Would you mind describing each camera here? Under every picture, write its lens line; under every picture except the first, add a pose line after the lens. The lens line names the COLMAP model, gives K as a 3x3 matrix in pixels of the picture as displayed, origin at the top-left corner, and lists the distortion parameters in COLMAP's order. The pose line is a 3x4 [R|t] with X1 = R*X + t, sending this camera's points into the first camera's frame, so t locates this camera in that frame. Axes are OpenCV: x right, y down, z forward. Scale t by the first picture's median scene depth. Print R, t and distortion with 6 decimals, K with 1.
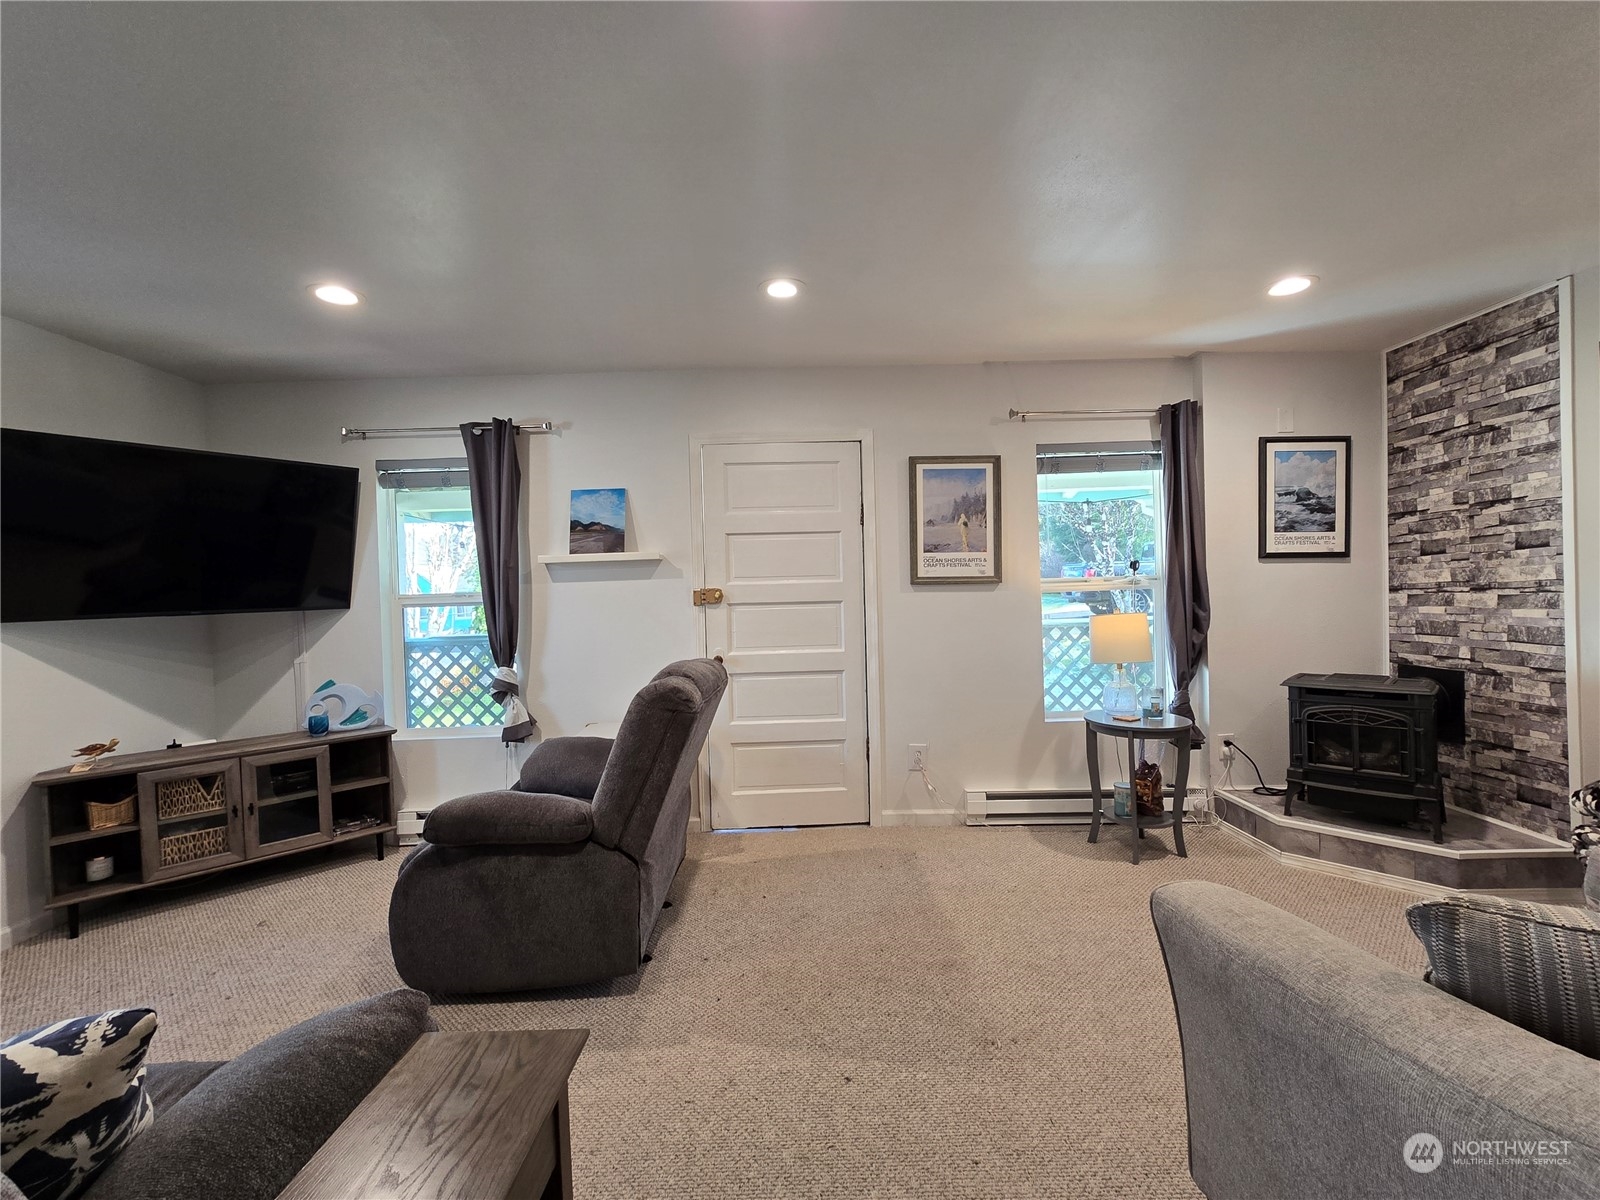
lens RADIAL K [[689.7, 0, 800.0], [0, 689.7, 600.0], [0, 0, 1]] dist [-0.007946, 0.004553]
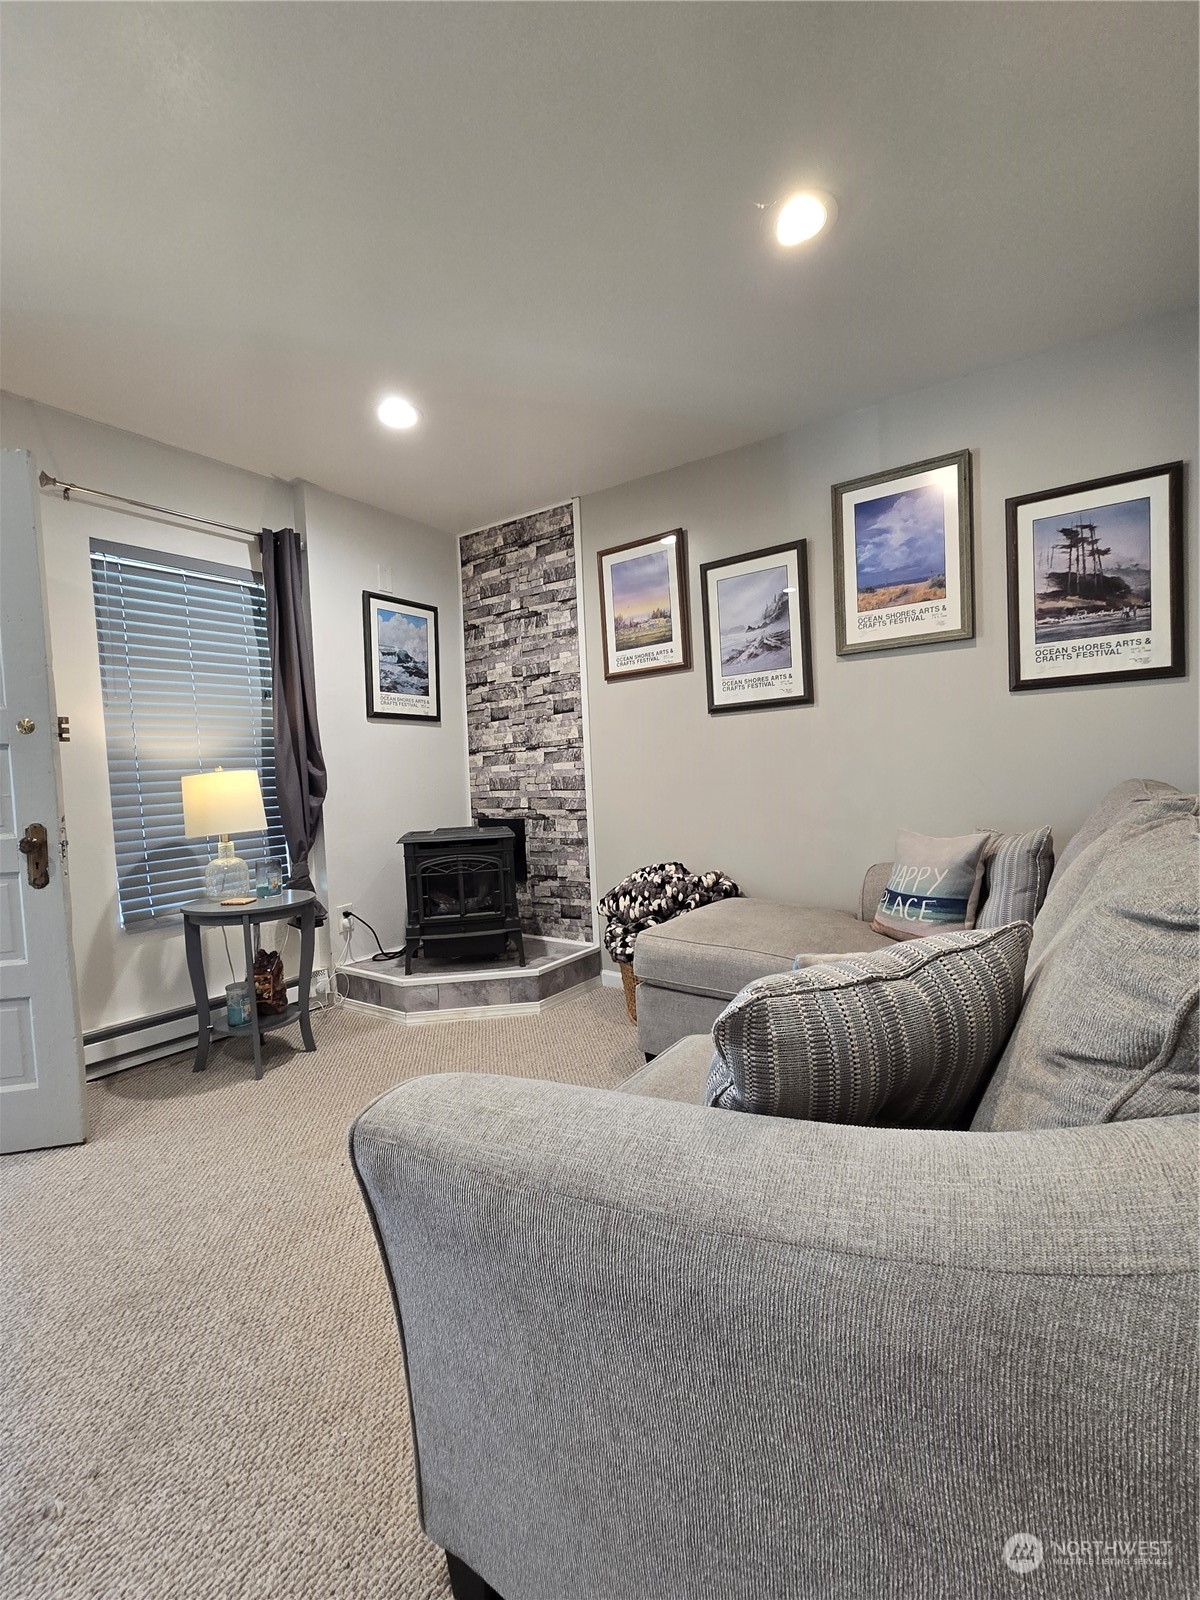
lens RADIAL K [[689.7, 0, 600.6], [0, 689.7, 809.5], [0, 0, 1]] dist [-0.007946, 0.004553]
pose [[0.571616, -0.037473, 0.819665, 0.068162], [0.031260, 0.999226, 0.023882, 0.062586], [-0.819926, 0.011971, 0.572345, 0.209298]]
